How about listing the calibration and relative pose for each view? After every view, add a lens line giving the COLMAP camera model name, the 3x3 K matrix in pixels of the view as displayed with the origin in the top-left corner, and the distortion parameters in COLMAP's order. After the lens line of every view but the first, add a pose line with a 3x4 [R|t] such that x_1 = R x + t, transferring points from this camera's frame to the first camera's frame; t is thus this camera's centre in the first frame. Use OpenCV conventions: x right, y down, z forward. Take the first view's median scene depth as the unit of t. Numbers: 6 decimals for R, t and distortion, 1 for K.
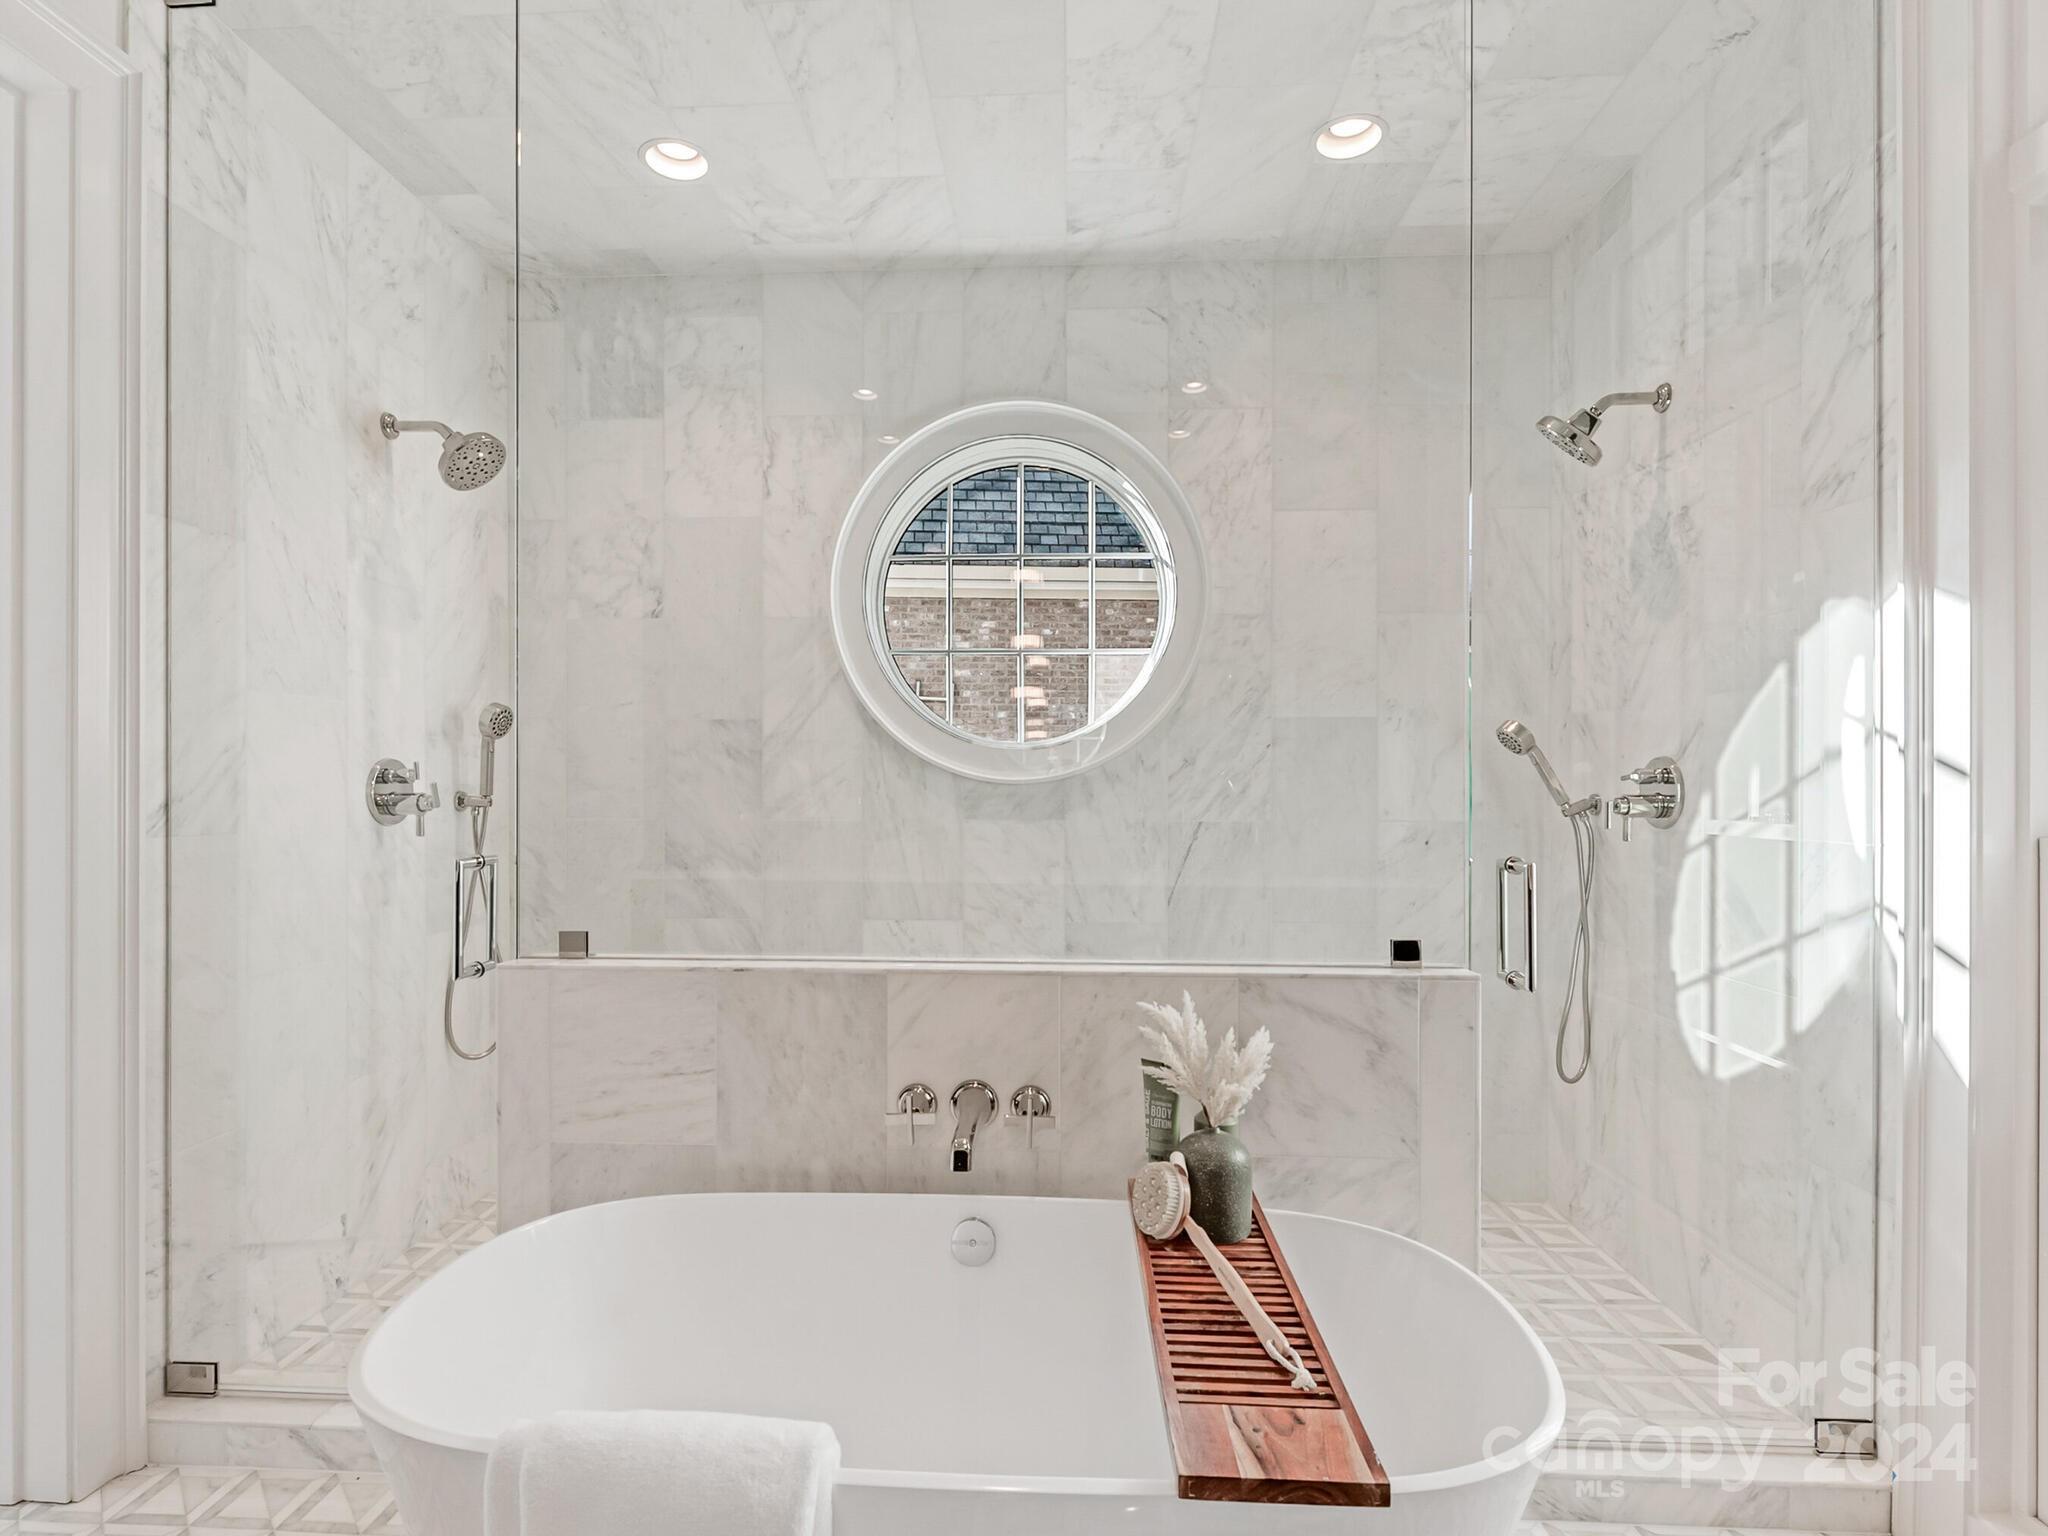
lens RADIAL K [[1029.6, 0, 1024.1], [0, 1029.6, 789.4], [0, 0, 1]] dist [-0.002943, 0.000811]
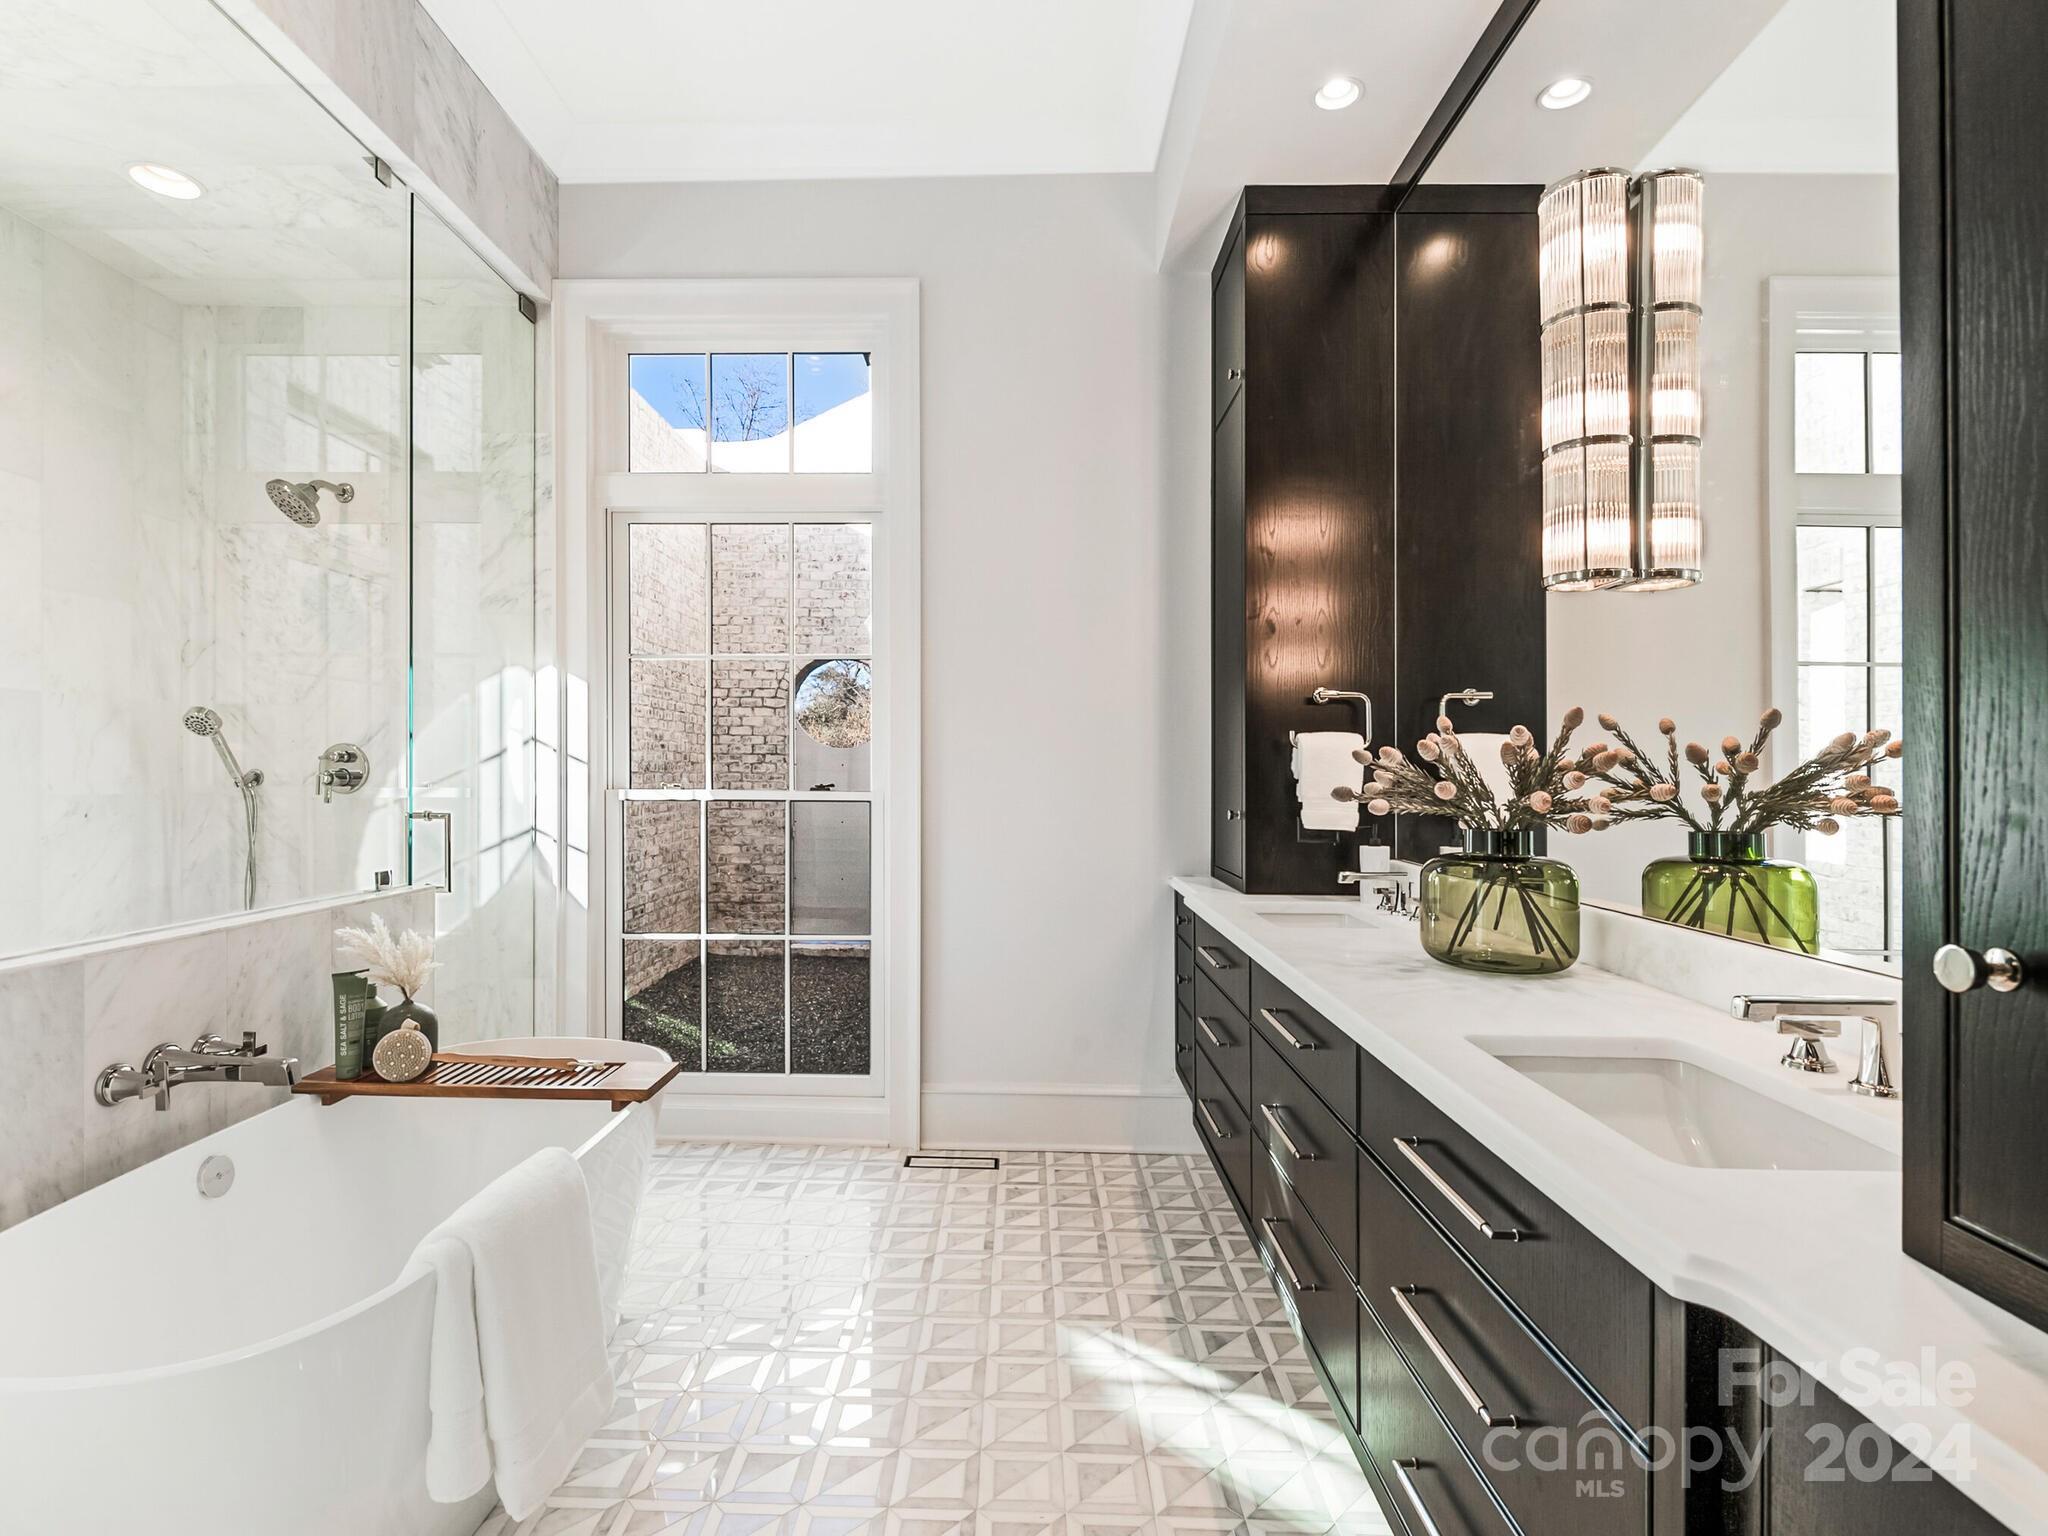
lens RADIAL K [[1029.6, 0, 1023.6], [0, 1029.6, 769.6], [0, 0, 1]] dist [-0.002943, 0.000811]
pose [[-0.063570, 0.003280, 0.997972, -1.133214], [-0.007774, 0.999963, -0.003782, 0.001367], [-0.997947, -0.007999, -0.063542, 0.198237]]
